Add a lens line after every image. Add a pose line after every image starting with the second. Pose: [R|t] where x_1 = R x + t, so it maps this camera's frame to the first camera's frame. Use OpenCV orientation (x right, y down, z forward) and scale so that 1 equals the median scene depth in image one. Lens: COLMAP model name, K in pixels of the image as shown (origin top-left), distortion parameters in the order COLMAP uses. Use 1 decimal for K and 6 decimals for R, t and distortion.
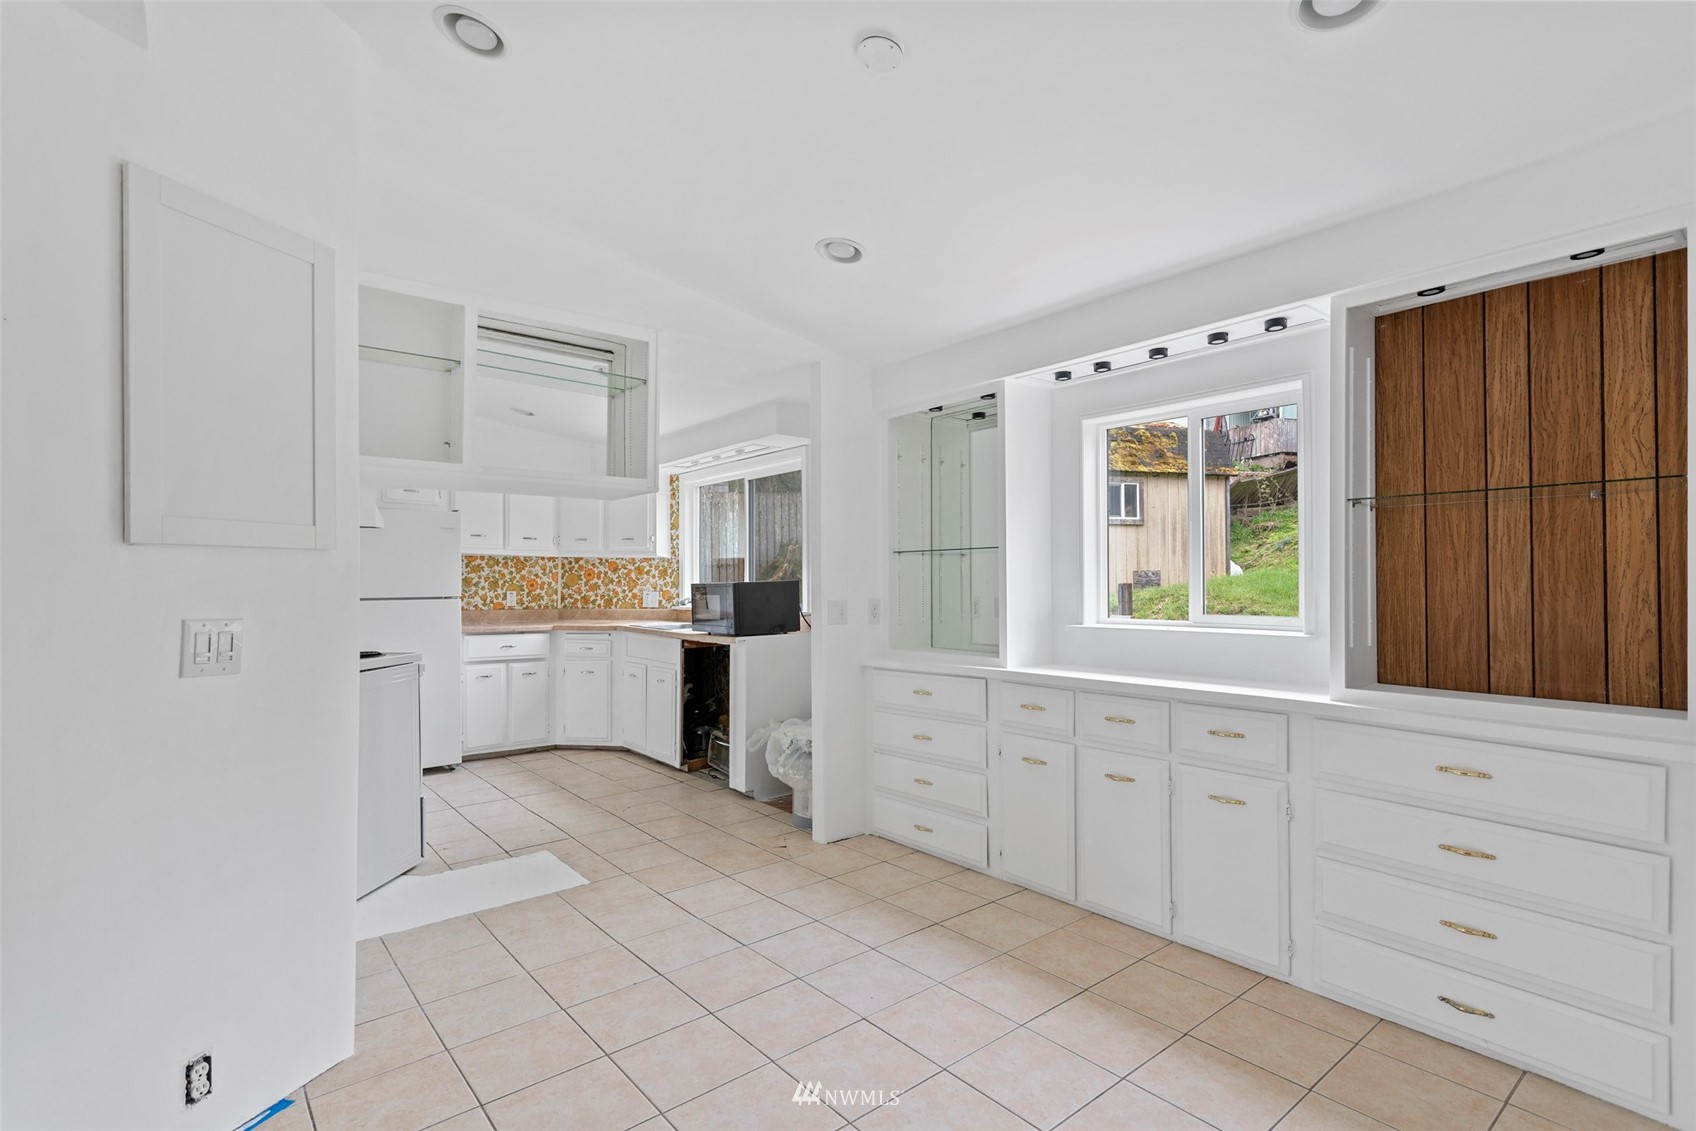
lens RADIAL K [[805.9, 0, 846.2], [0, 805.9, 571.9], [0, 0, 1]] dist [-0.001448, 0.000640]
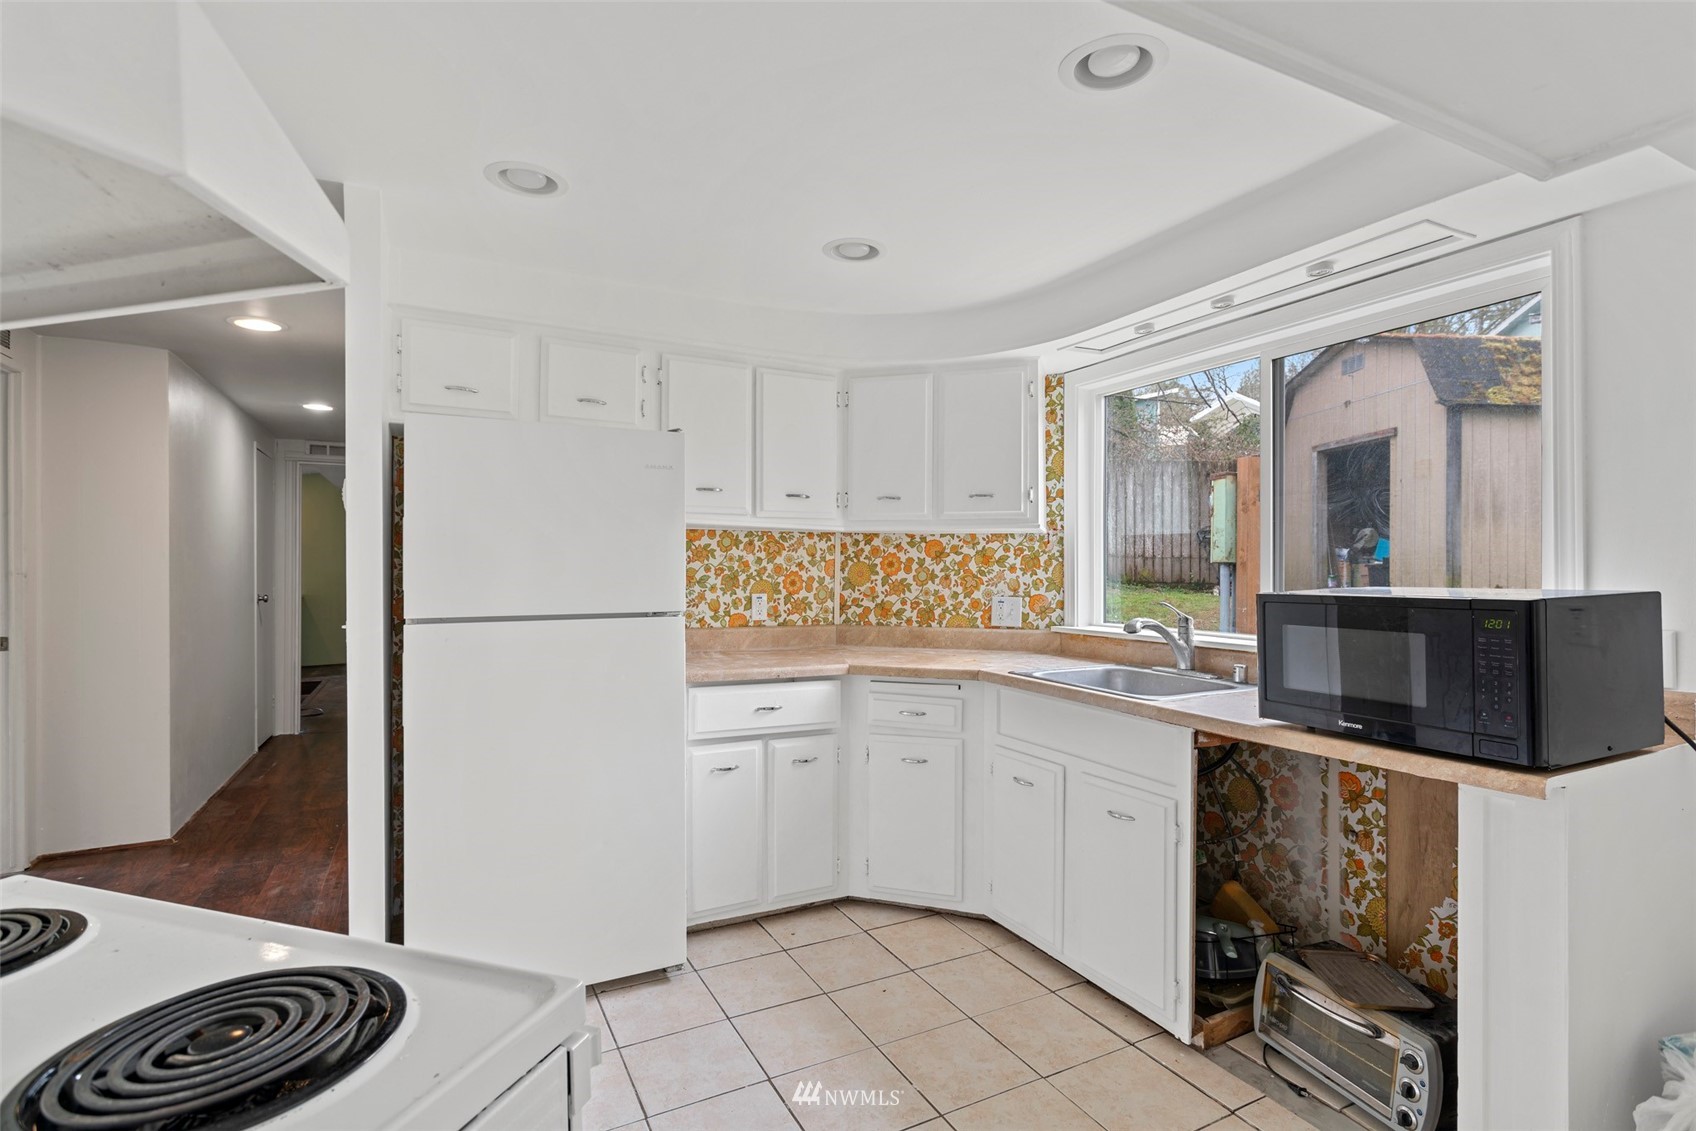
lens RADIAL K [[805.9, 0, 846.2], [0, 805.9, 571.9], [0, 0, 1]] dist [-0.001448, 0.000640]
pose [[0.978675, 0.007920, -0.205263, -0.237907], [-0.004302, 0.999828, 0.018064, -0.001221], [0.205370, -0.016796, 0.978540, 0.459411]]
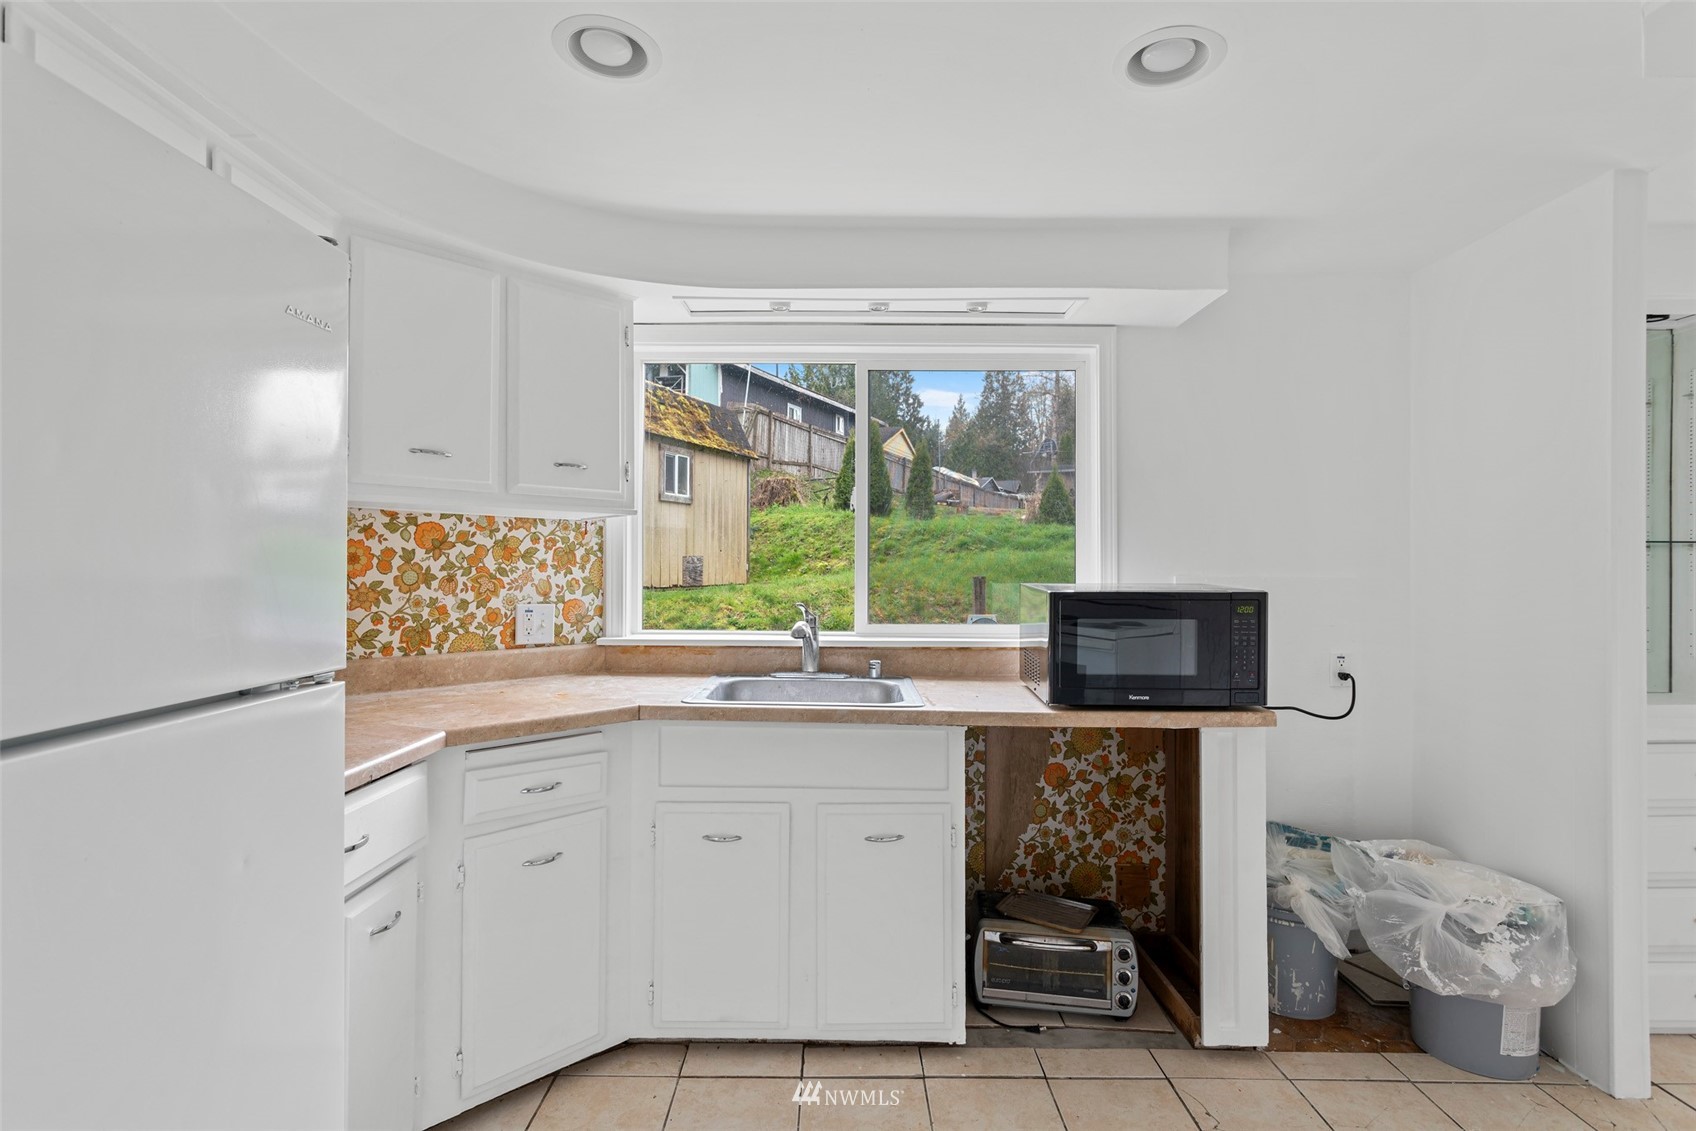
lens RADIAL K [[816.2, 0, 842.1], [0, 816.2, 559.8], [0, 0, 1]] dist [-0.000232, 0.000140]
pose [[0.635058, 0.012991, 0.772356, -0.456651], [-0.019608, 0.999808, -0.000695, 0.000172], [-0.772216, -0.014703, 0.635190, 0.633531]]
